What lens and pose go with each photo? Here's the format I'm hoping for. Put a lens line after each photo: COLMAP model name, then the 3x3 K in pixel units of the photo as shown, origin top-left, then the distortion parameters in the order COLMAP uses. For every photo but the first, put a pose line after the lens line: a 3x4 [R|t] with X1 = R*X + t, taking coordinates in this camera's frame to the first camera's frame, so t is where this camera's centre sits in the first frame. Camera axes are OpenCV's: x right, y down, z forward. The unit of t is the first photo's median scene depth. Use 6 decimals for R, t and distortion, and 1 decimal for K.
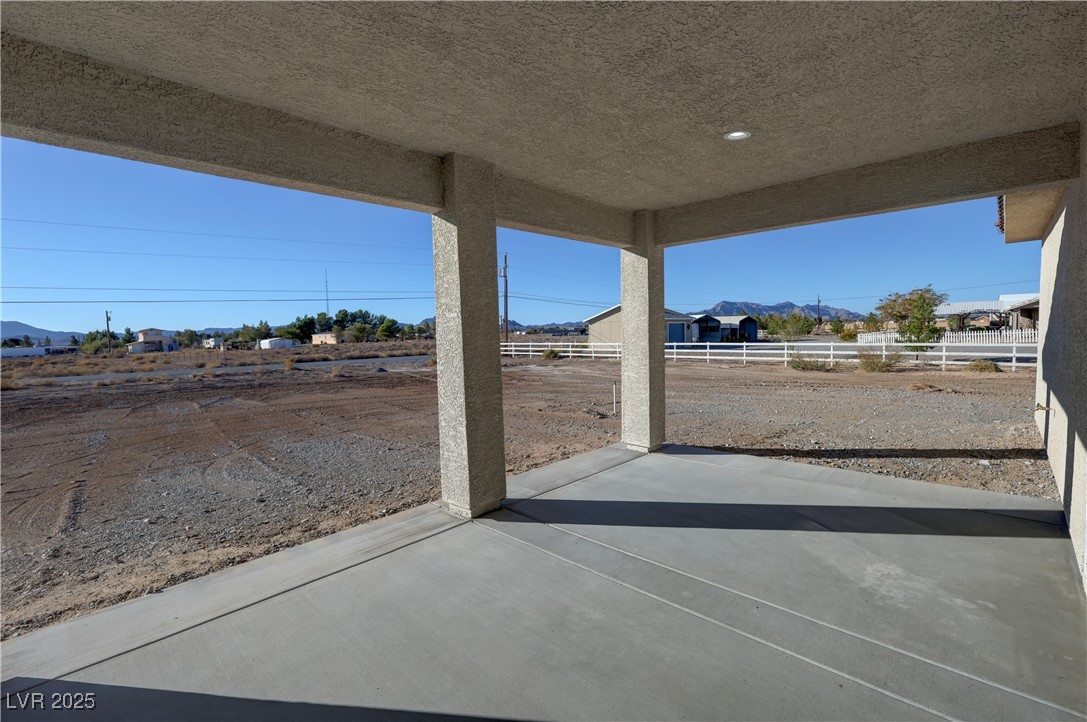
lens RADIAL K [[488.7, 0, 551.9], [0, 488.7, 357.3], [0, 0, 1]] dist [0.004548, -0.000084]
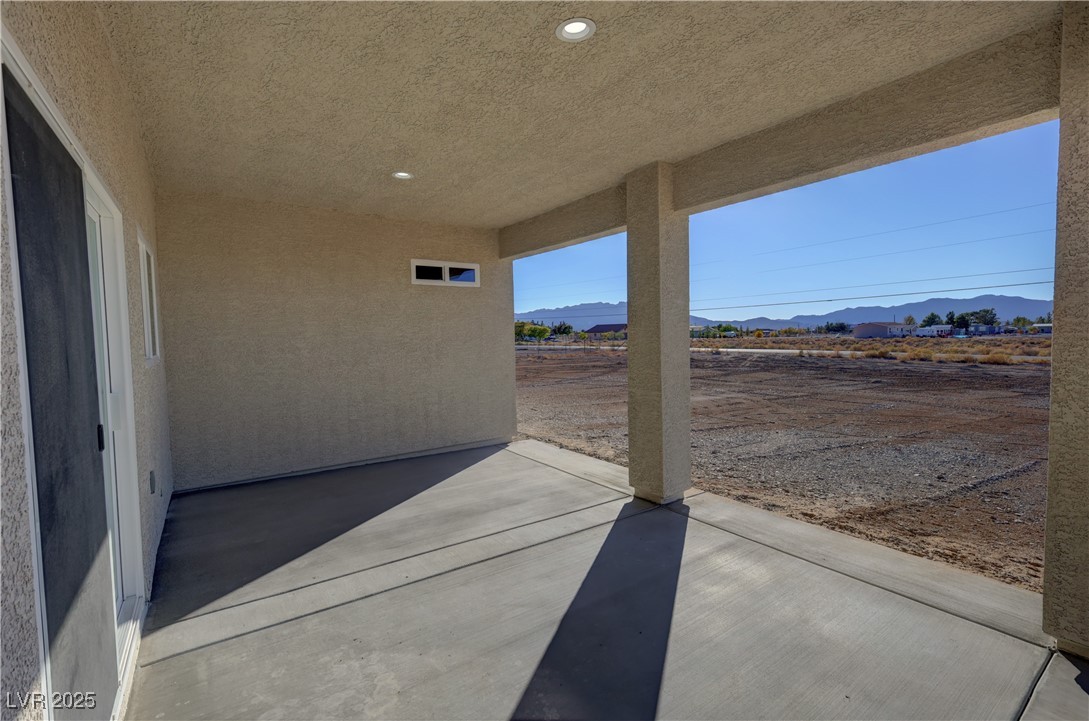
lens RADIAL K [[489.6, 0, 552.9], [0, 489.6, 356.7], [0, 0, 1]] dist [0.004548, -0.000084]
pose [[-0.202920, 0.080549, -0.975877, 0.933316], [-0.026911, 0.995776, 0.087788, -0.080998], [0.978826, 0.044076, -0.199895, 1.010131]]
